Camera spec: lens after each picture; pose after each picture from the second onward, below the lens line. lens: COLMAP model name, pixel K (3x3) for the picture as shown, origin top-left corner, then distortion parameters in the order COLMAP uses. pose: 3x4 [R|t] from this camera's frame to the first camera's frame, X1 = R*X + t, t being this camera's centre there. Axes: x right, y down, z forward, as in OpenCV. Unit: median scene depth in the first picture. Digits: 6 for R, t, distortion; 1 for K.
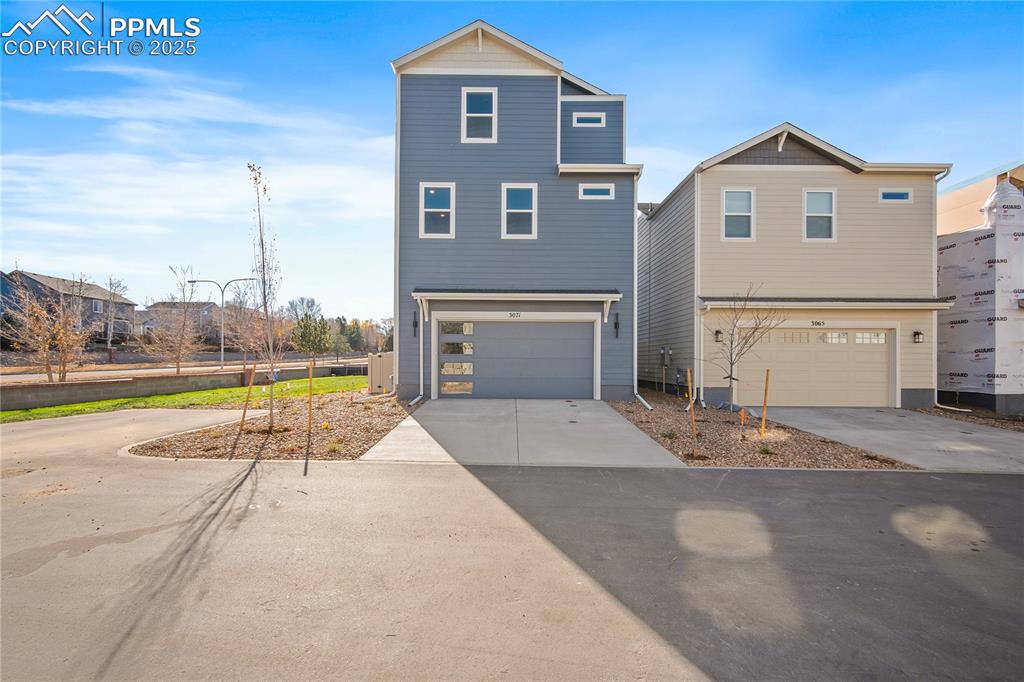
lens RADIAL K [[423.0, 0, 511.4], [0, 423.0, 358.1], [0, 0, 1]] dist [-0.001288, -0.000077]
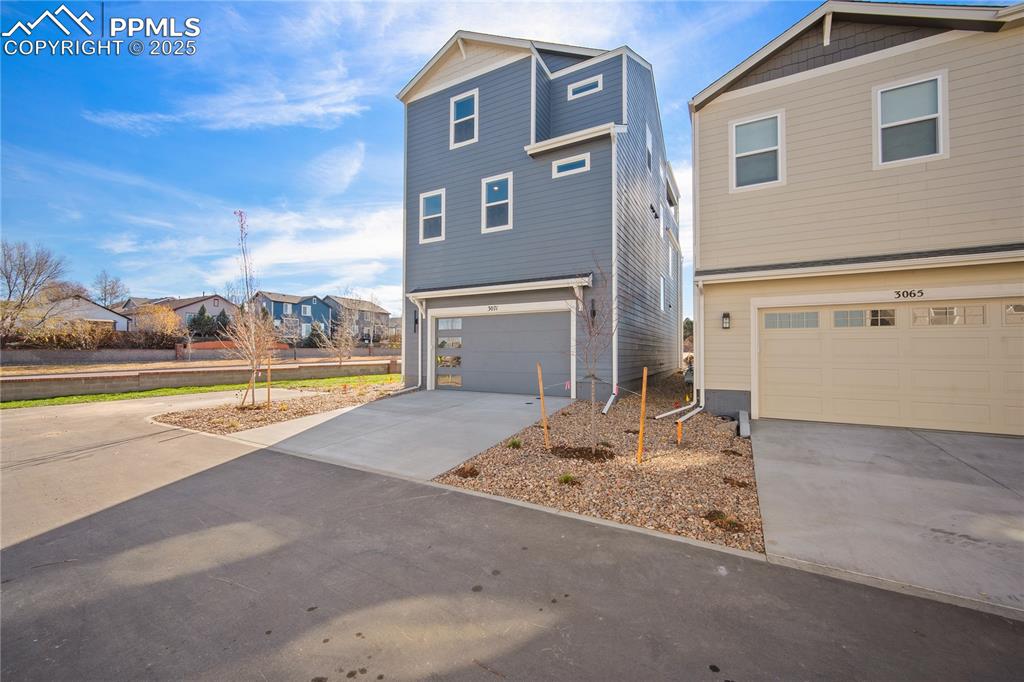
lens RADIAL K [[403.4, 0, 508.1], [0, 403.4, 340.6], [0, 0, 1]] dist [-0.000464, 0.000331]
pose [[0.871023, -0.017096, -0.490946, 0.500728], [0.003983, 0.999607, -0.027742, 0.000170], [0.491227, 0.022208, 0.870748, 0.197489]]
